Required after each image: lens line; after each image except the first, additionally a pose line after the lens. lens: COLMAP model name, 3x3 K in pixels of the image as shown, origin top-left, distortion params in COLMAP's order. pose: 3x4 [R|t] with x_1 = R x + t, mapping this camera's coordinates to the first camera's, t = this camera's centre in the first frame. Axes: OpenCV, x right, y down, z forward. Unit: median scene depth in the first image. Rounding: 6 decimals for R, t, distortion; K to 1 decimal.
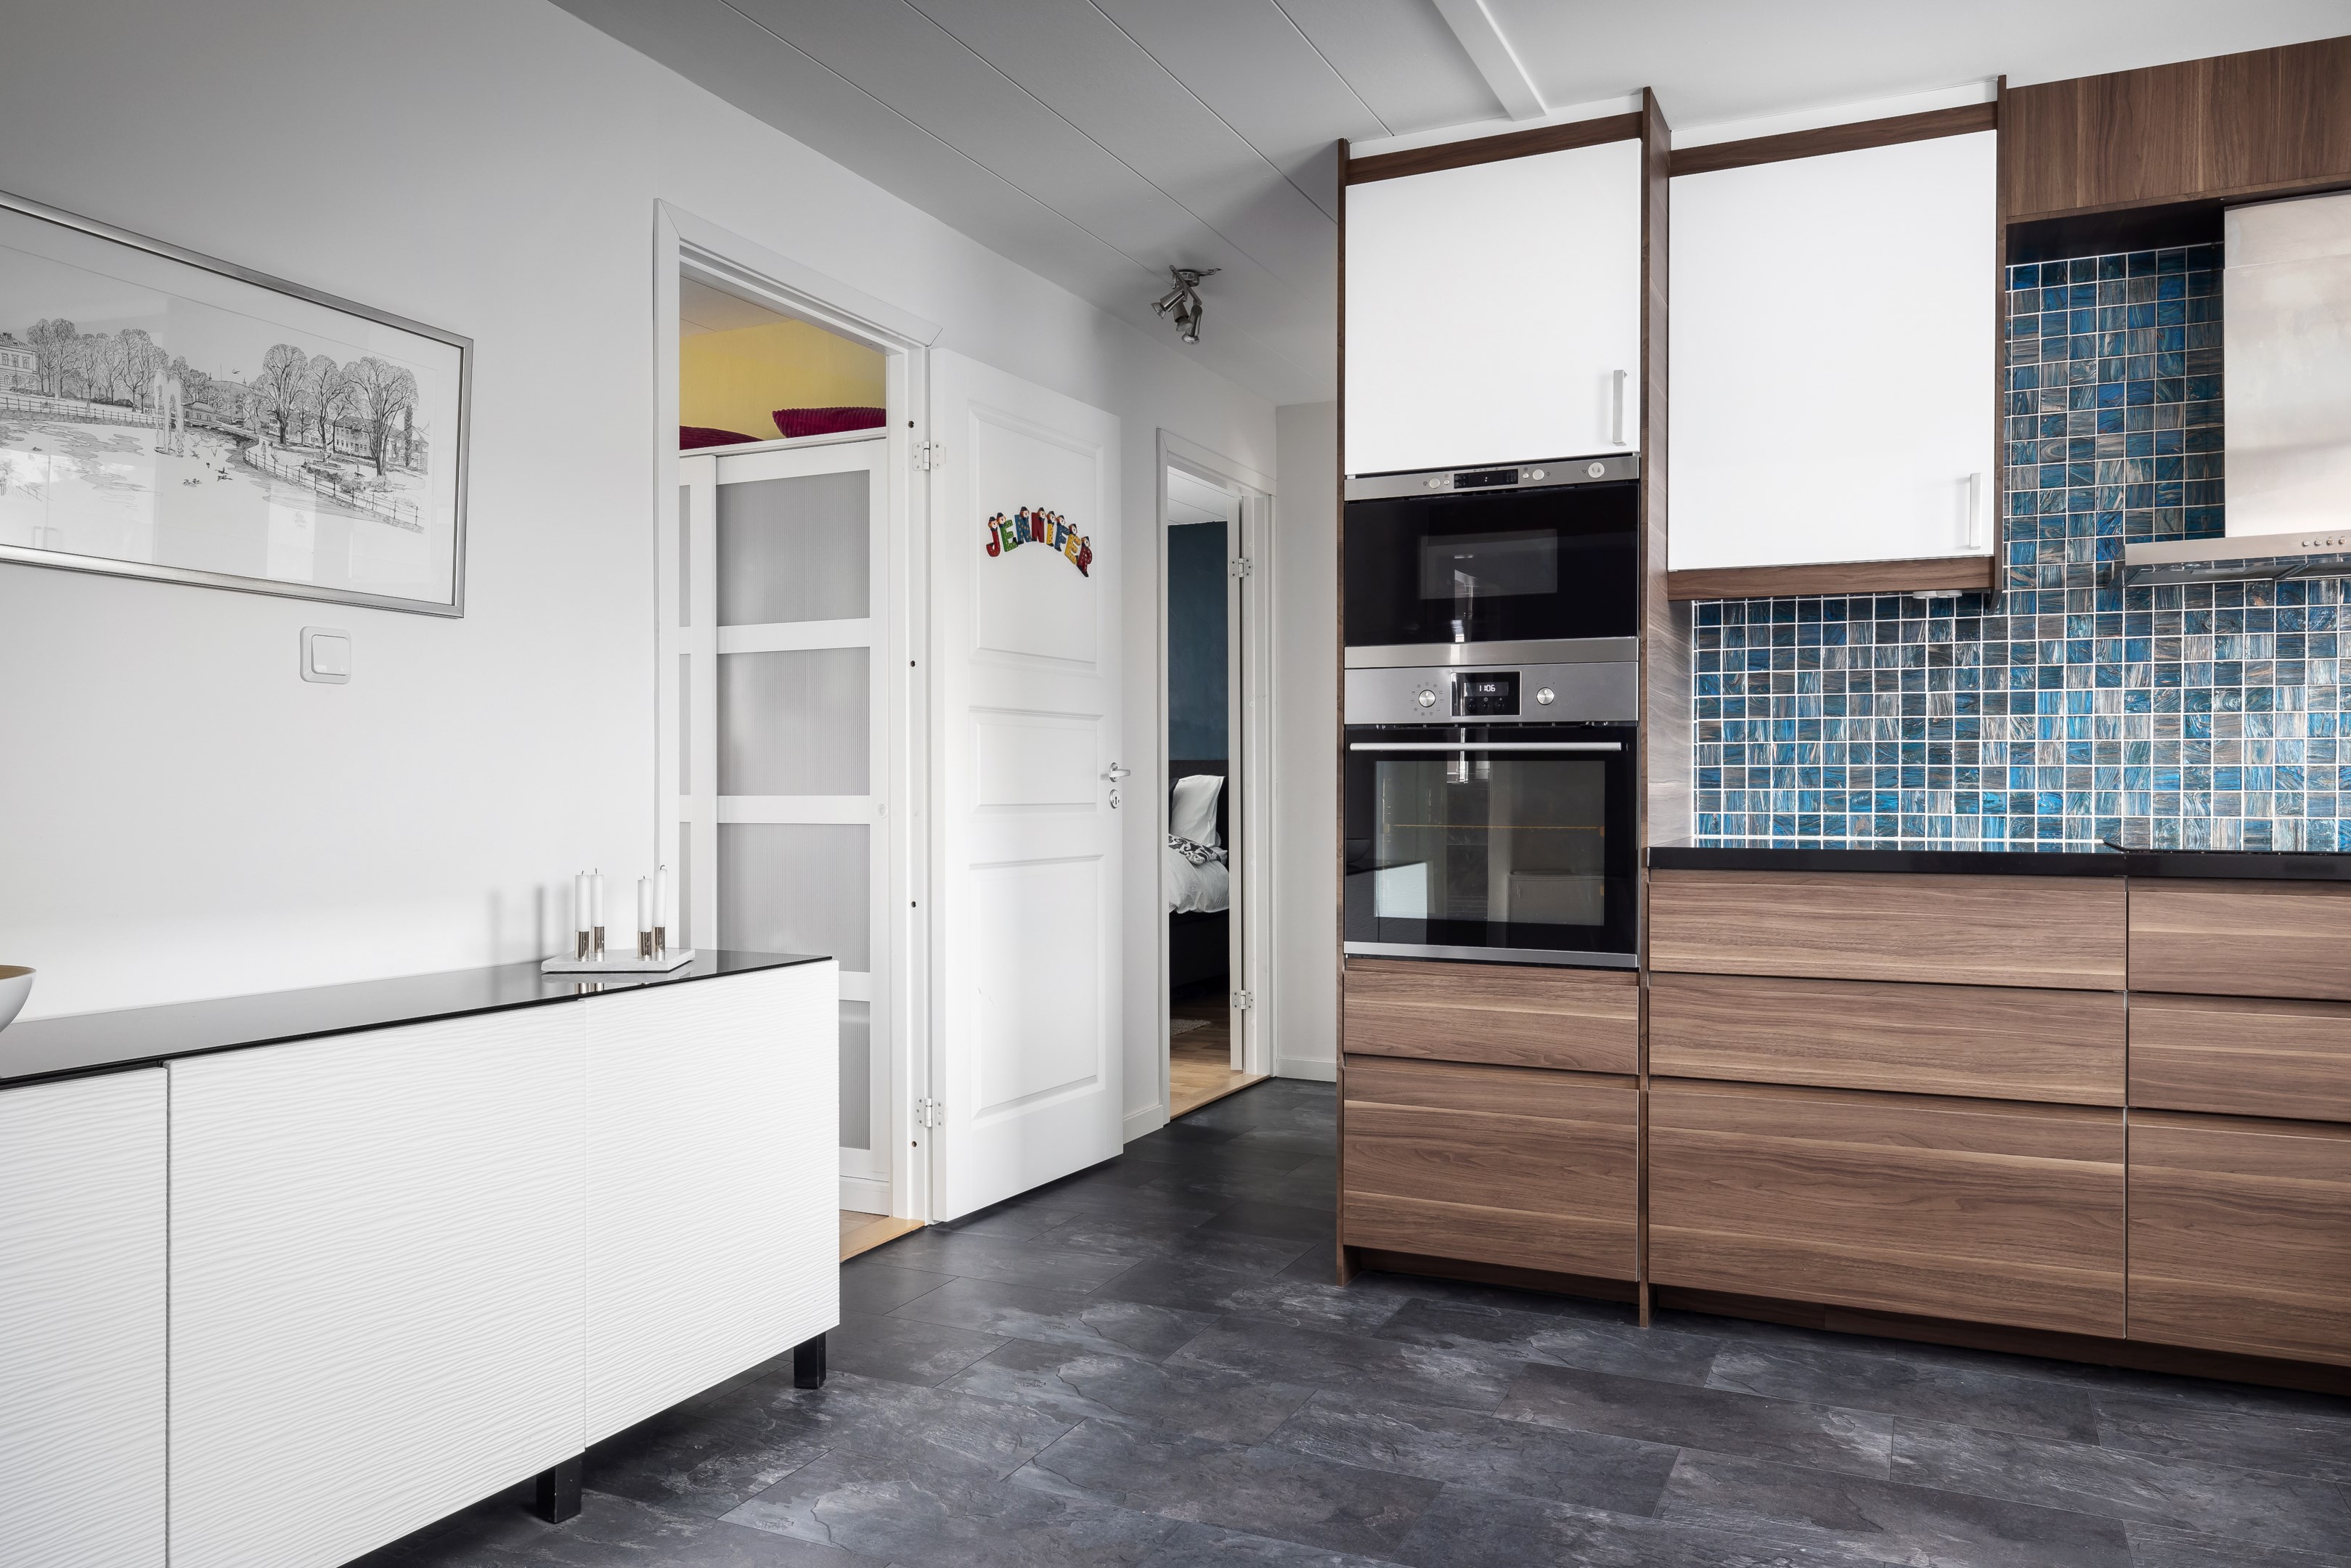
lens RADIAL K [[1664.6, 0, 1181.5], [0, 1664.6, 801.2], [0, 0, 1]] dist [-0.002479, 0.000538]
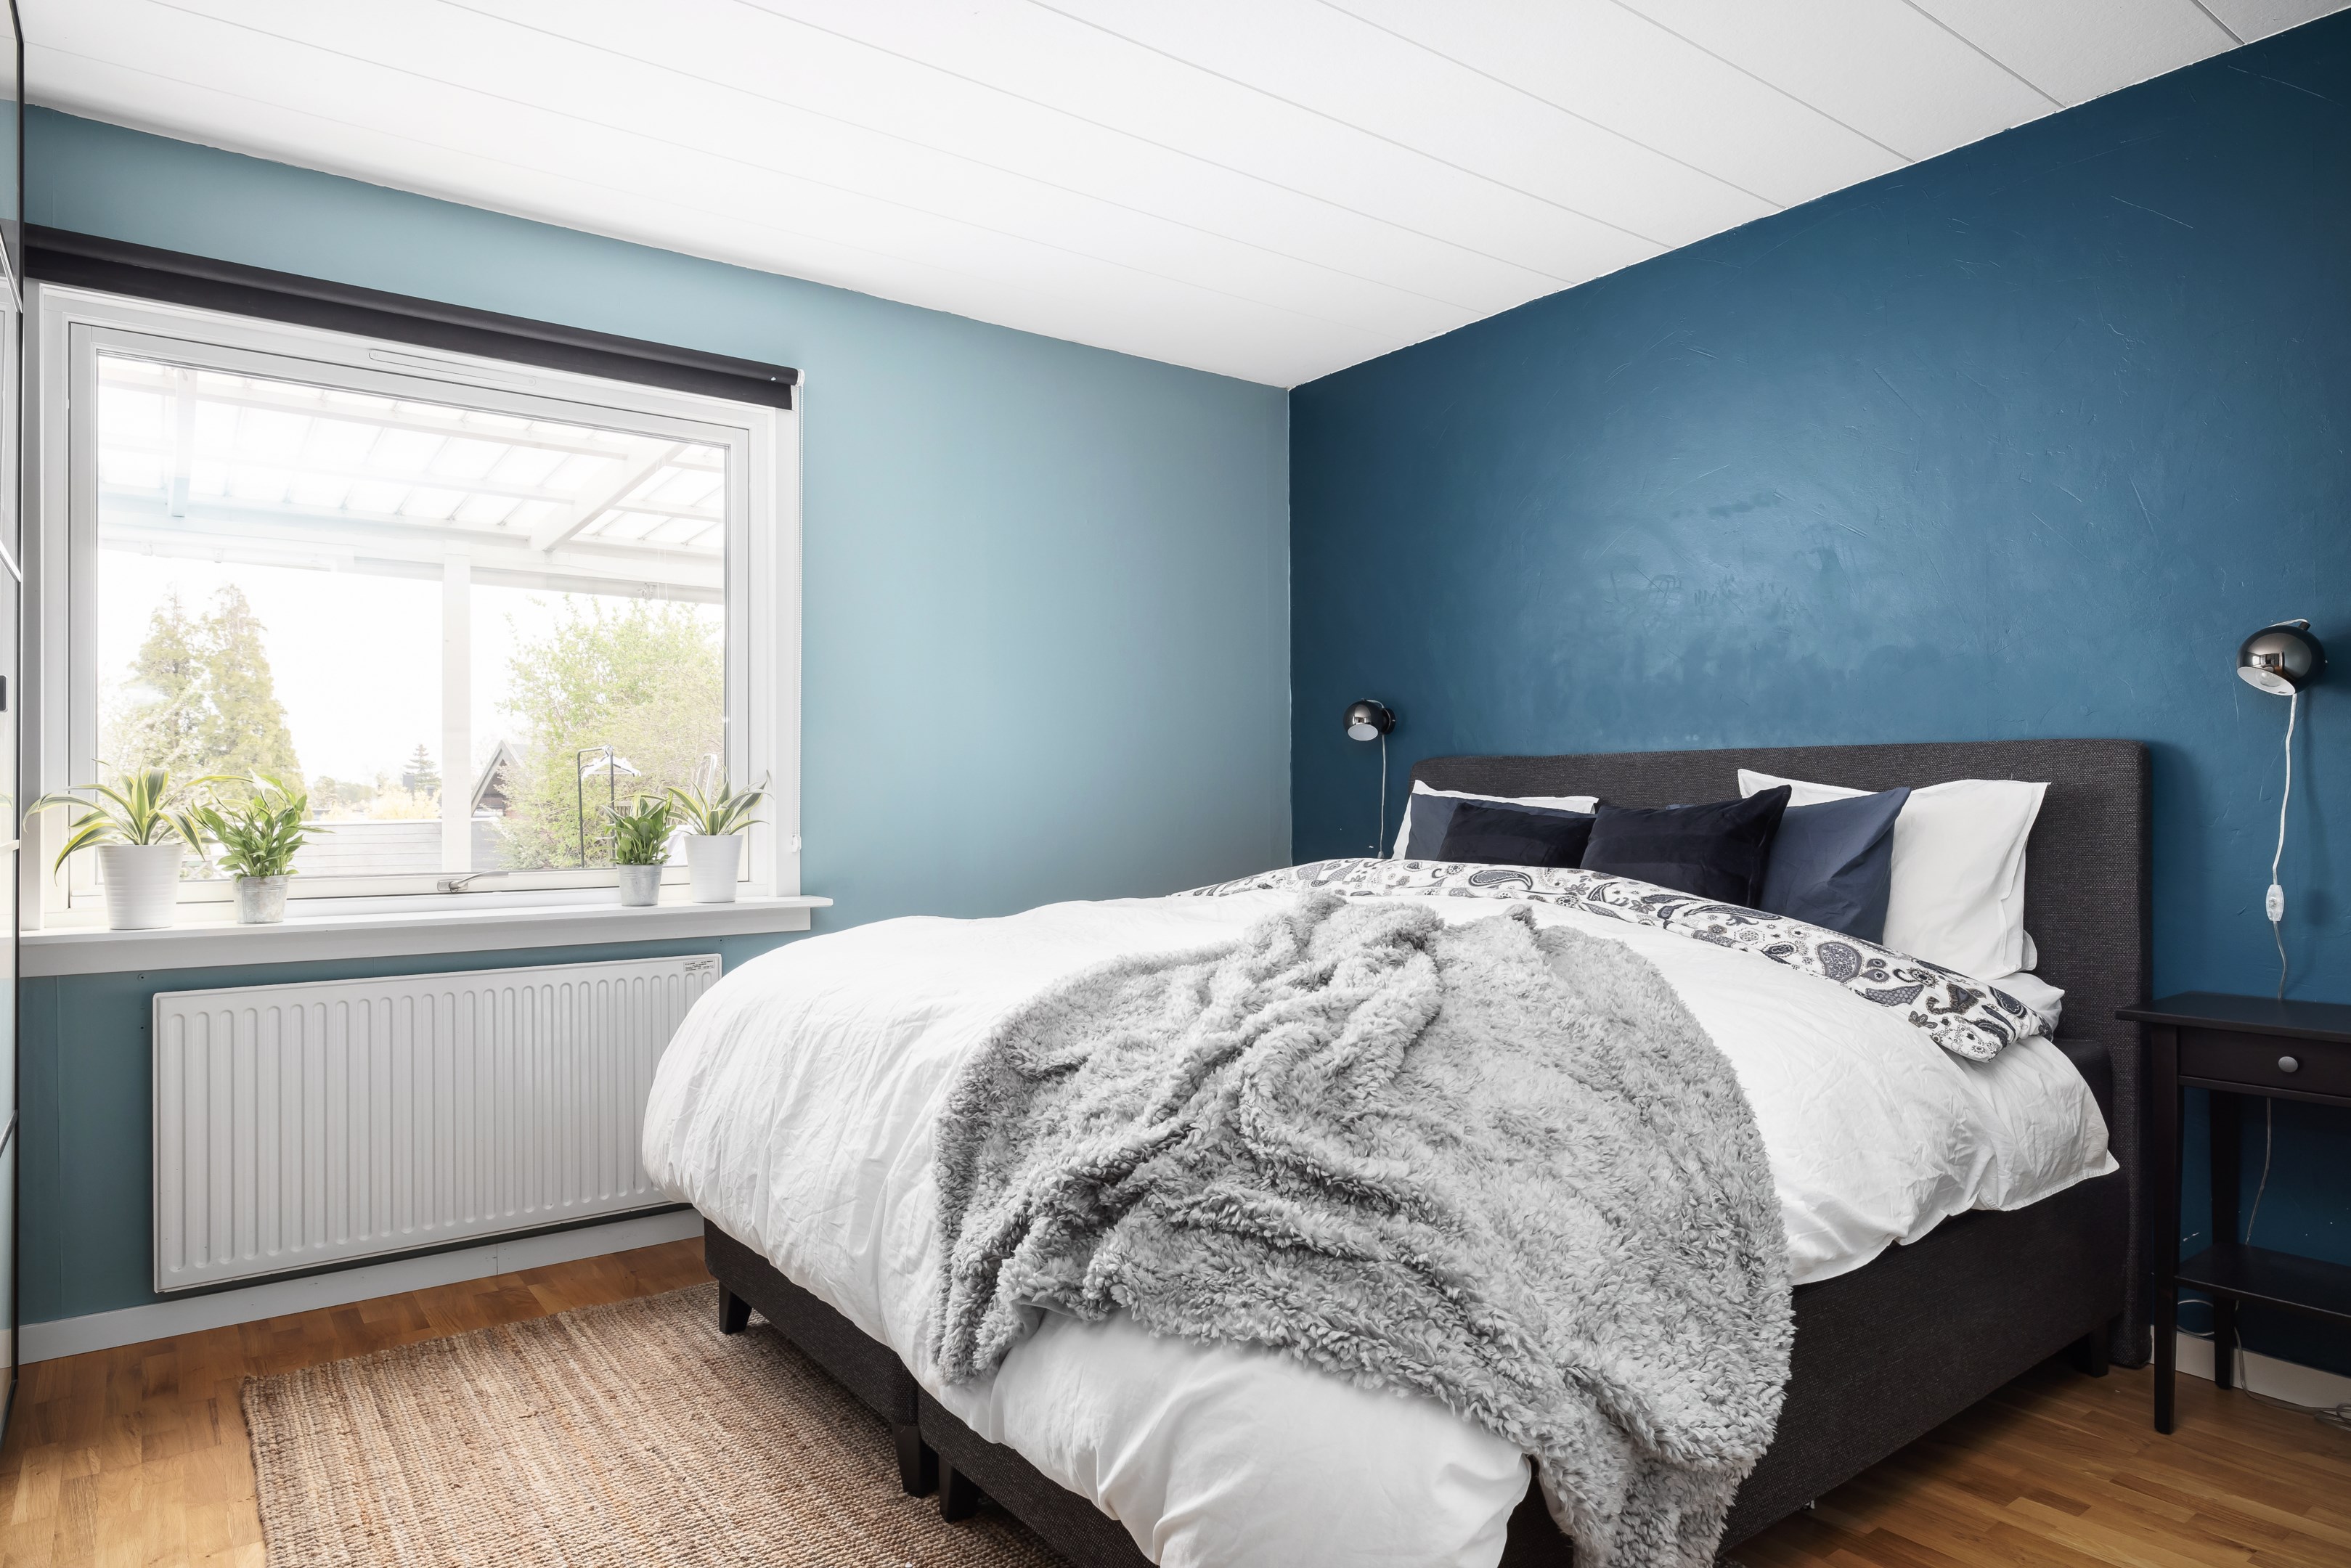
lens RADIAL K [[1409.4, 0, 1175.5], [0, 1409.4, 784.0], [0, 0, 1]] dist [-0.002173, 0.000737]
pose [[0.881110, -0.004819, -0.472887, 0.002547], [-0.002349, 0.999891, -0.014566, -0.009473], [0.472906, 0.013945, 0.881003, 0.683805]]
